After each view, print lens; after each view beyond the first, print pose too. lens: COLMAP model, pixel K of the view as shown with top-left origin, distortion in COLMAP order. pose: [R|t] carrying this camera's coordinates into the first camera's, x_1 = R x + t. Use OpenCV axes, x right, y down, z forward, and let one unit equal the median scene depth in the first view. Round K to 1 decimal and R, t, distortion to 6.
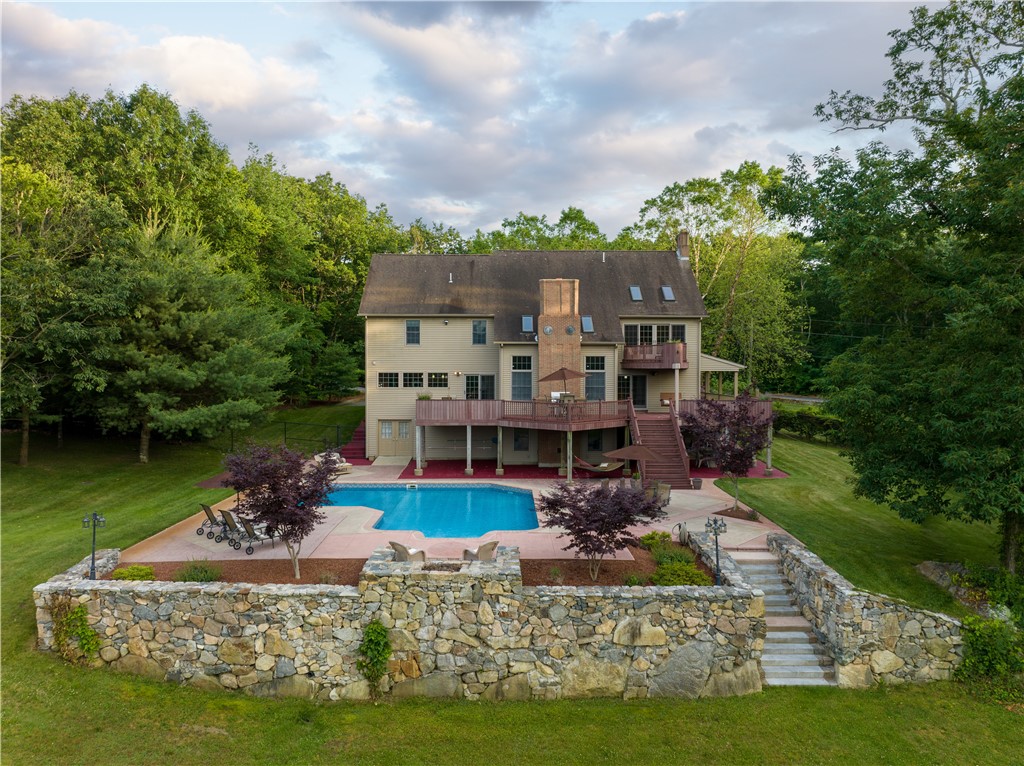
lens RADIAL K [[718.6, 0, 499.4], [0, 718.6, 379.8], [0, 0, 1]] dist [-0.040909, 0.003236]
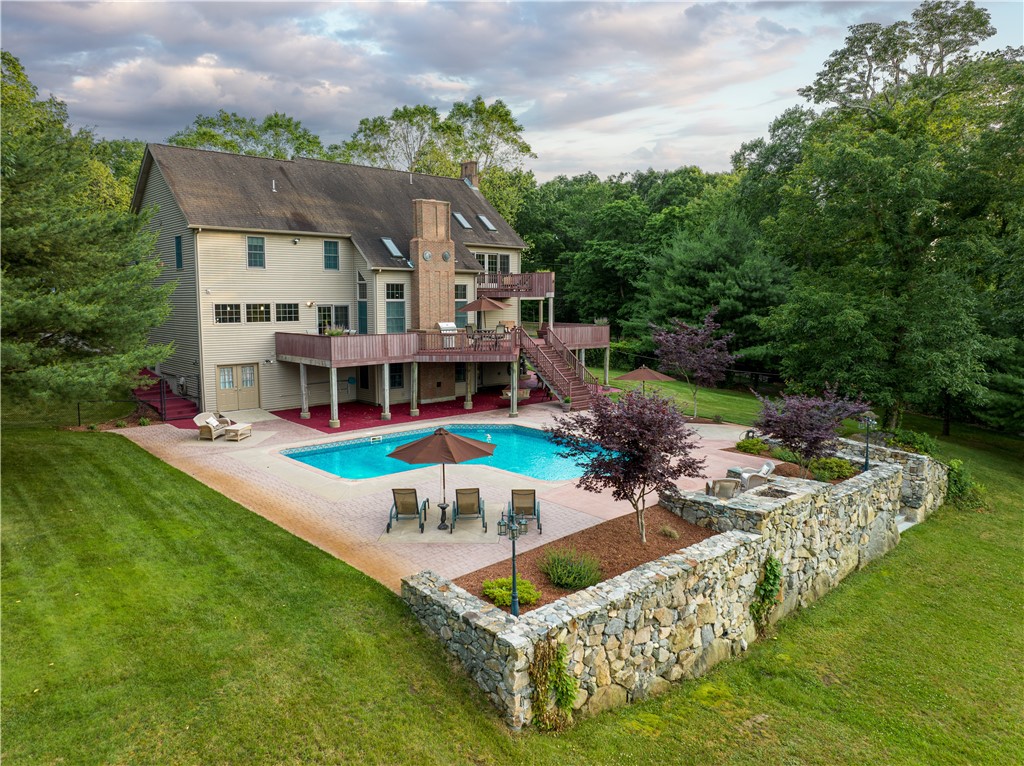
lens RADIAL K [[718.6, 0, 499.4], [0, 718.6, 379.8], [0, 0, 1]] dist [-0.040909, 0.003236]
pose [[0.740824, -0.078563, 0.667089, -0.478623], [0.013772, 0.994704, 0.101851, -0.003119], [-0.671558, -0.066267, 0.737982, 0.243996]]
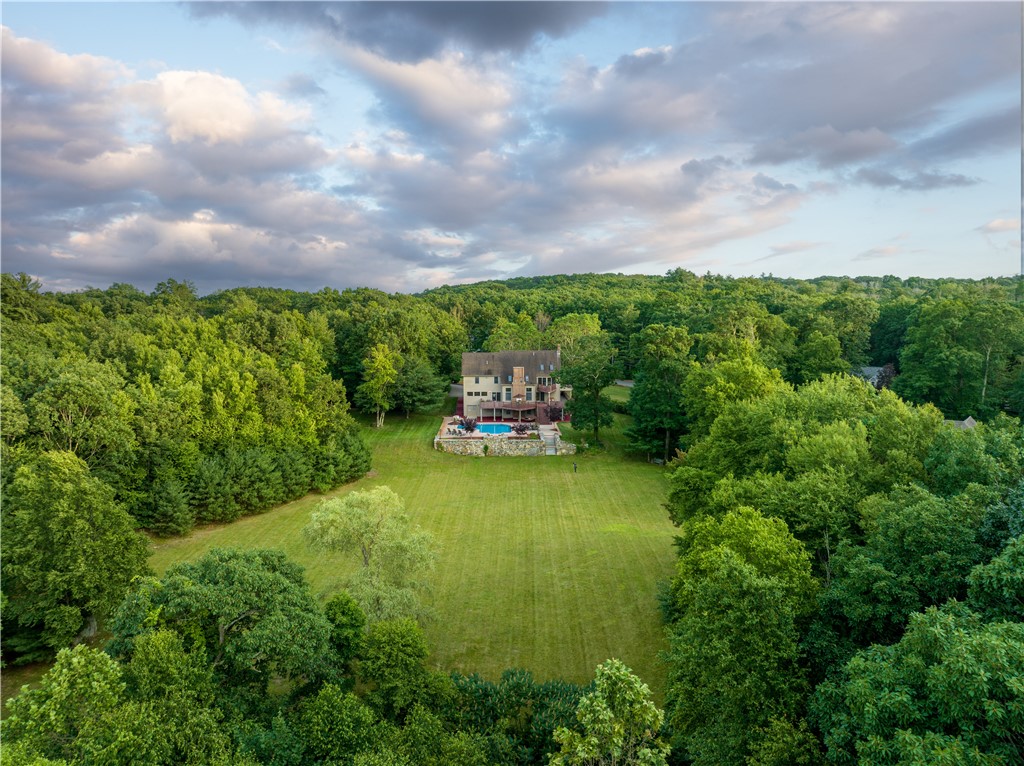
lens RADIAL K [[718.6, 0, 499.4], [0, 718.6, 379.8], [0, 0, 1]] dist [-0.040909, 0.003236]
pose [[0.999902, -0.007155, 0.011993, -0.056728], [0.006058, 0.995999, 0.089164, -0.393619], [-0.012583, -0.089083, 0.995945, -2.566797]]
